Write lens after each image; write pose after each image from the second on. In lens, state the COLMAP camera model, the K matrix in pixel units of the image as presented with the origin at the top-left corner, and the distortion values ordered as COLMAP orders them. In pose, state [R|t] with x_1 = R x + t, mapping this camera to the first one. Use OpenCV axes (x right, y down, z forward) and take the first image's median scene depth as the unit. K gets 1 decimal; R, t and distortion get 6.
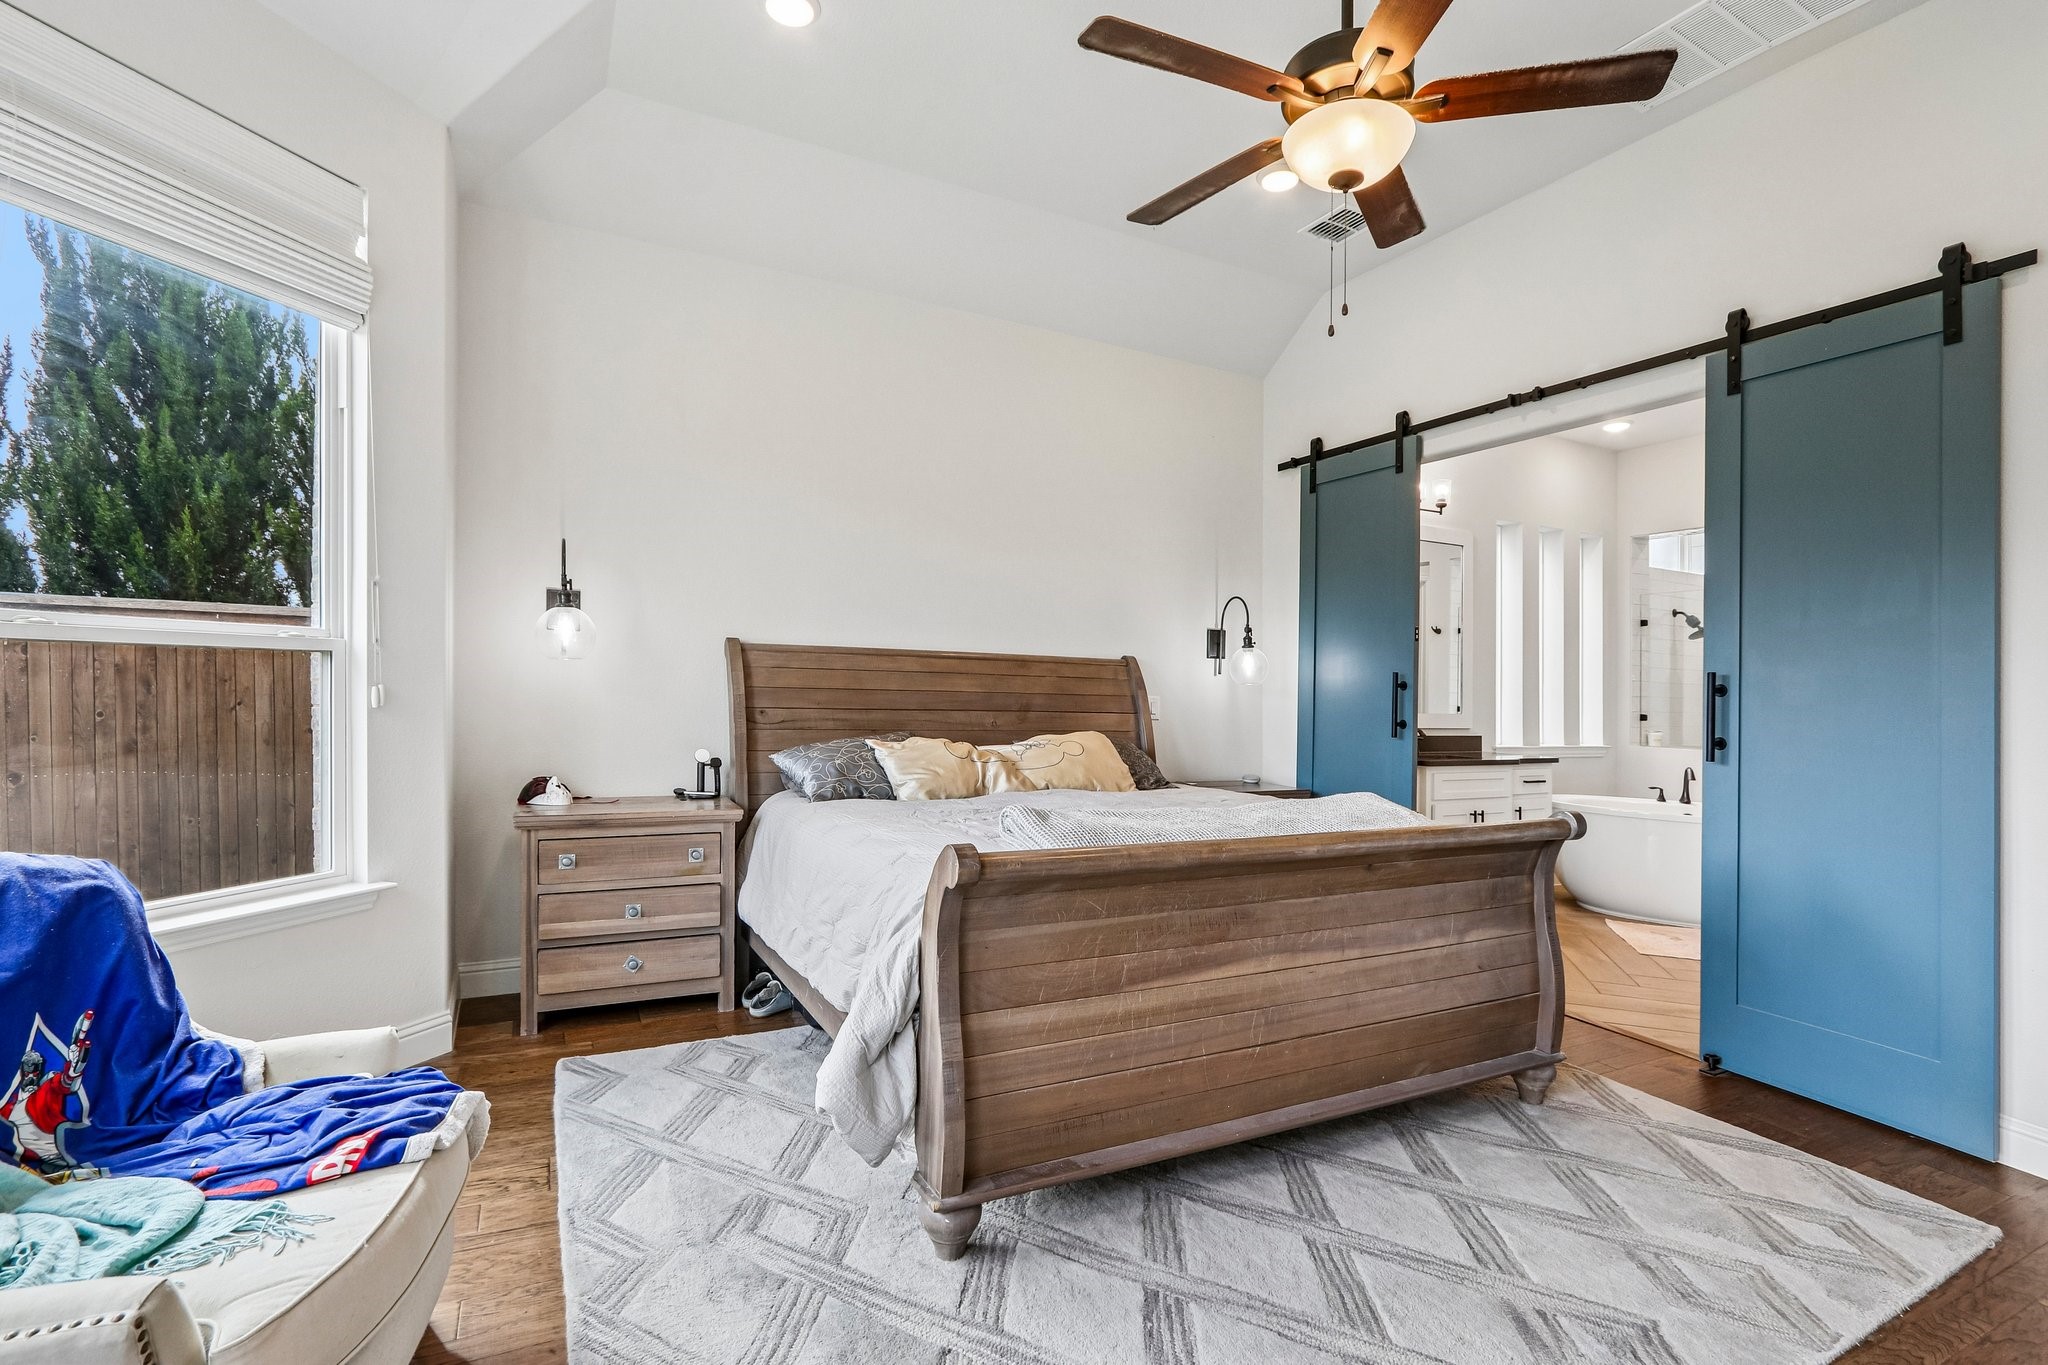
lens RADIAL K [[941.6, 0, 1036.2], [0, 941.6, 664.0], [0, 0, 1]] dist [-0.014606, 0.002571]
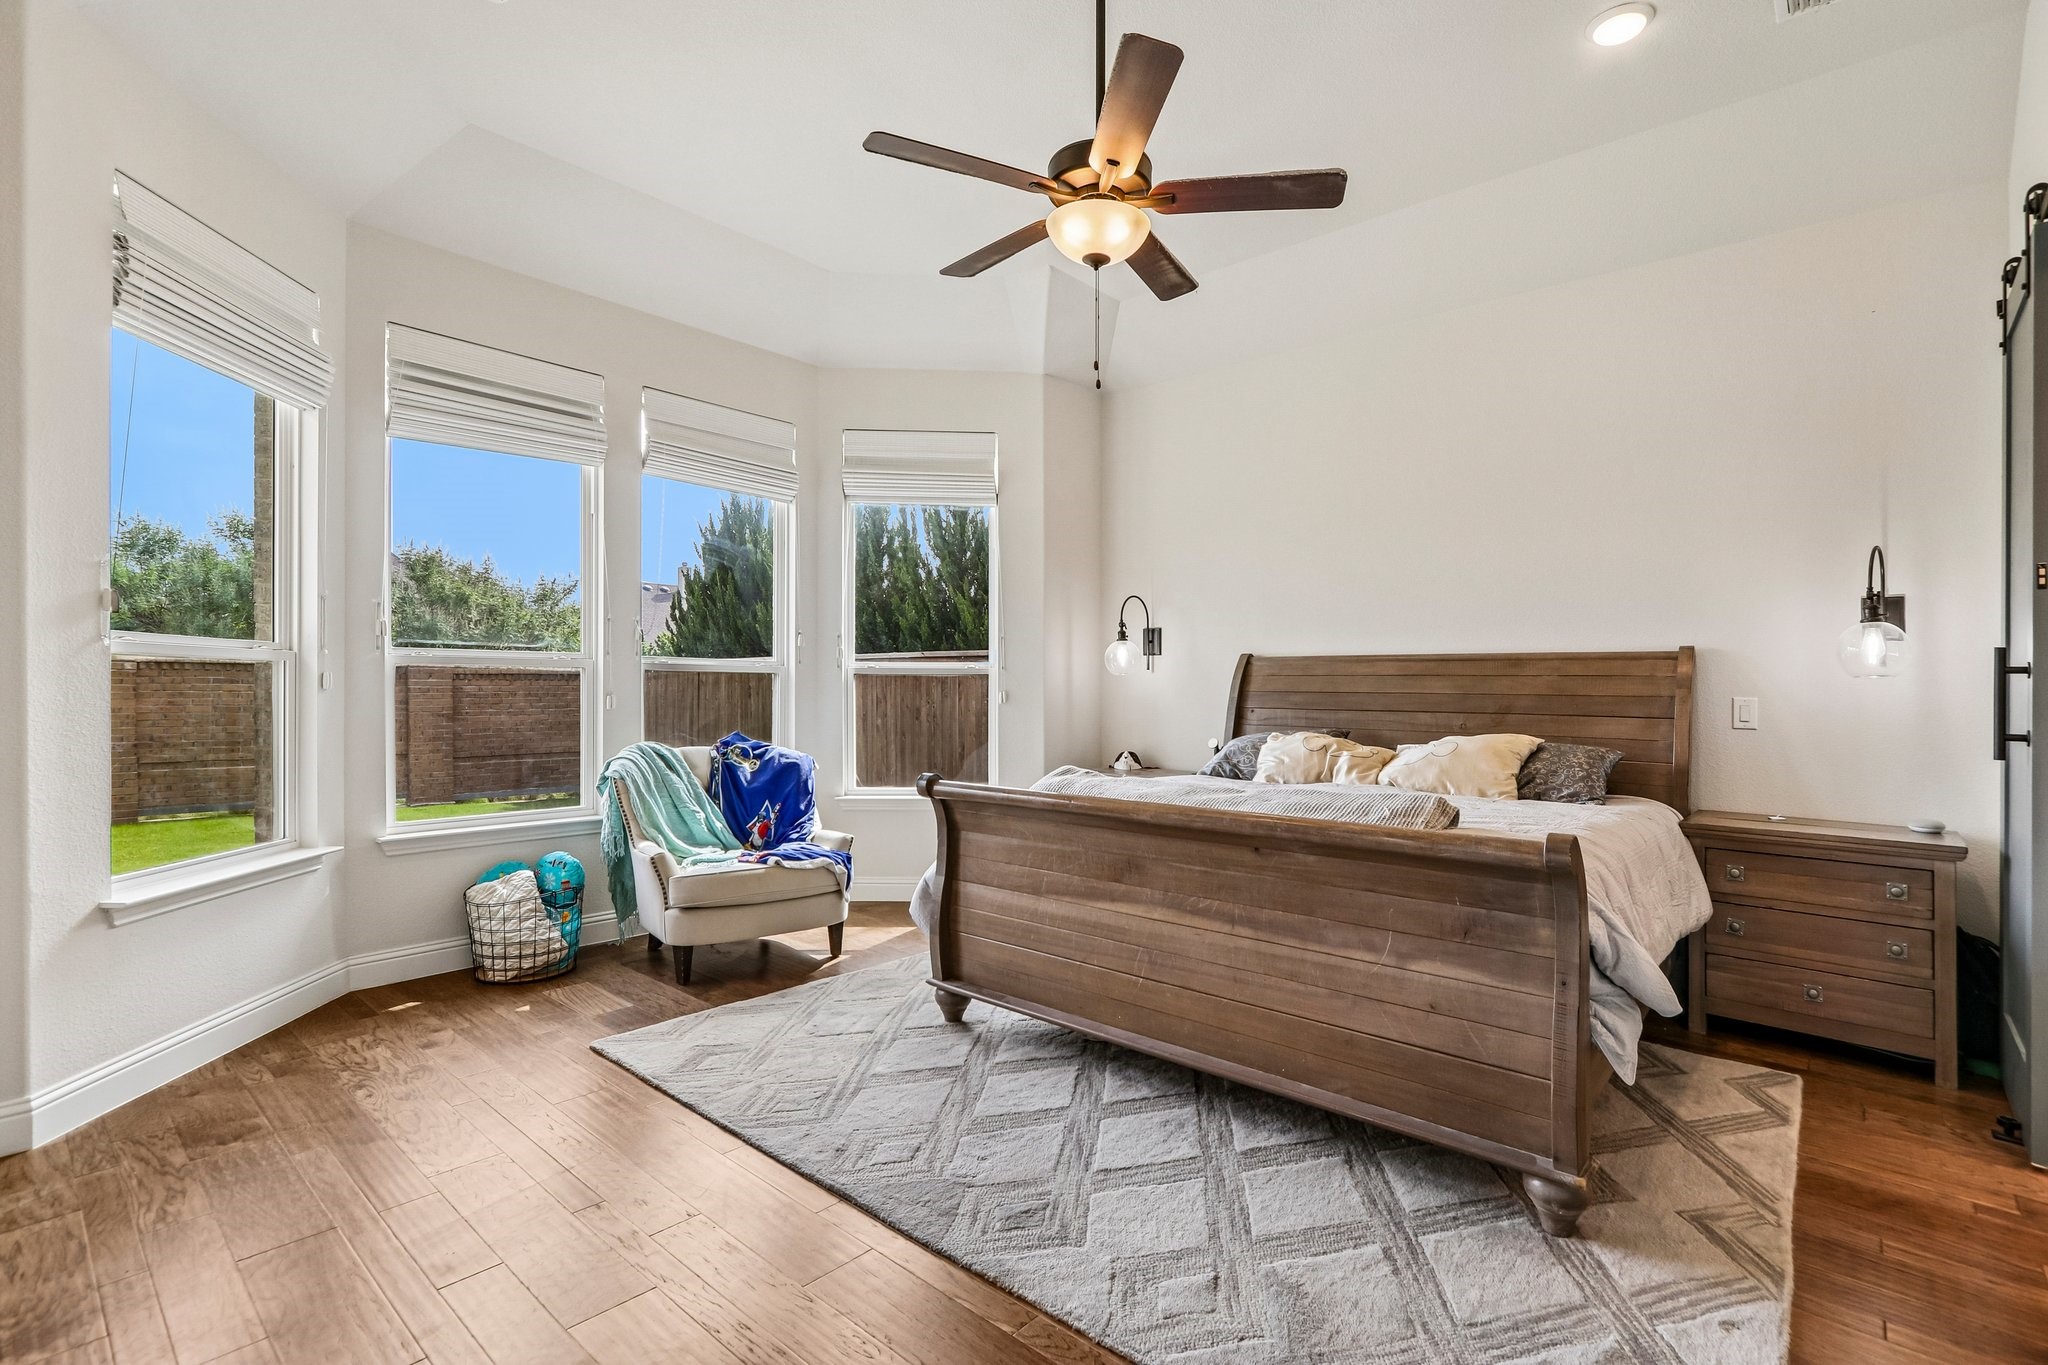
lens RADIAL K [[941.6, 0, 1021.2], [0, 941.6, 679.0], [0, 0, 1]] dist [-0.014606, 0.002571]
pose [[0.373377, -0.028371, -0.927246, 1.188329], [0.022408, 0.999516, -0.021559, 0.044722], [0.927409, -0.012728, 0.373832, 0.378199]]
